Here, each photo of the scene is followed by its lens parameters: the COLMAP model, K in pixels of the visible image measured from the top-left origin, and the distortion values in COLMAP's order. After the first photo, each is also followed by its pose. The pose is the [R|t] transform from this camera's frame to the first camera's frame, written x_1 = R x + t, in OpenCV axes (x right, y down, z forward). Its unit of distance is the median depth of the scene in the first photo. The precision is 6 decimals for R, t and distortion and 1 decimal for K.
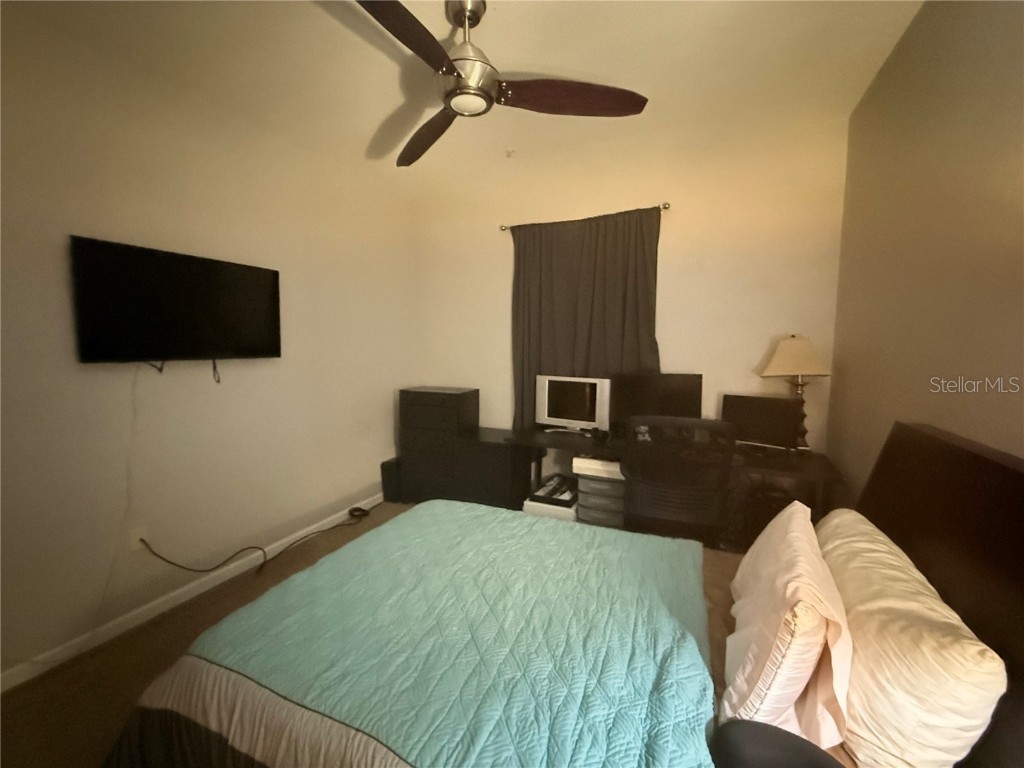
lens RADIAL K [[408.0, 0, 509.1], [0, 408.0, 385.2], [0, 0, 1]] dist [-0.000814, 0.000275]
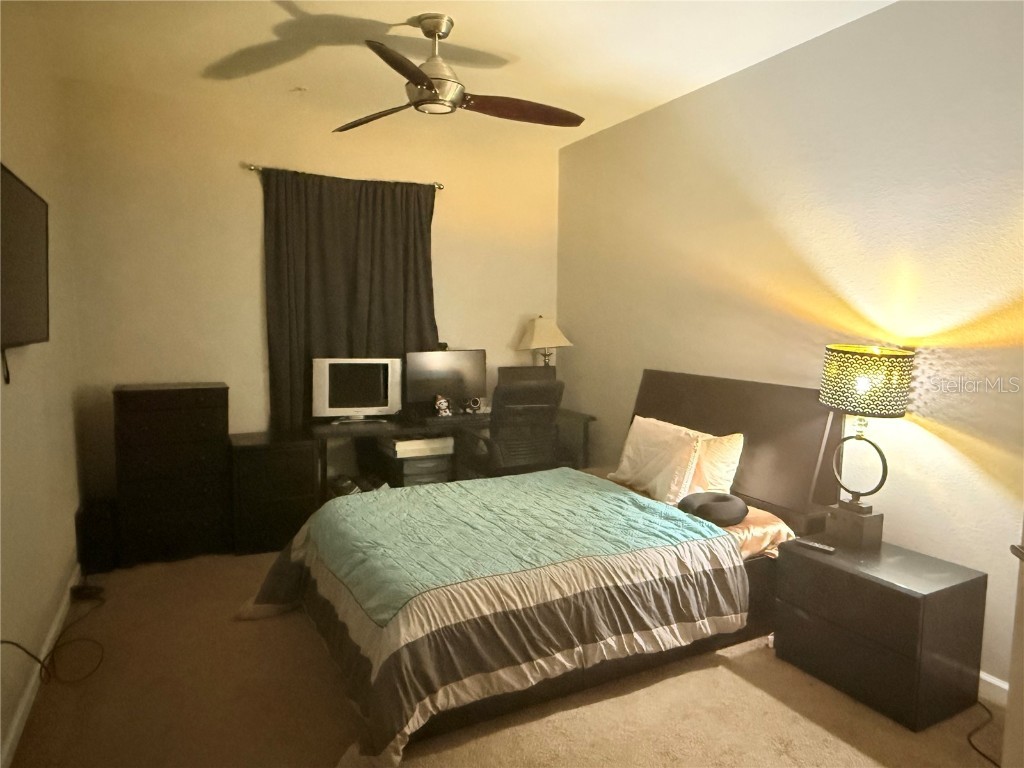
lens RADIAL K [[645.3, 0, 512.0], [0, 645.3, 384.0], [0, 0, 1]] dist [-0.001958, -0.000147]
pose [[0.628821, -0.069348, 0.774451, -0.745459], [0.065735, 0.997190, 0.035918, 0.006948], [-0.774766, 0.028323, 0.631613, -0.139913]]
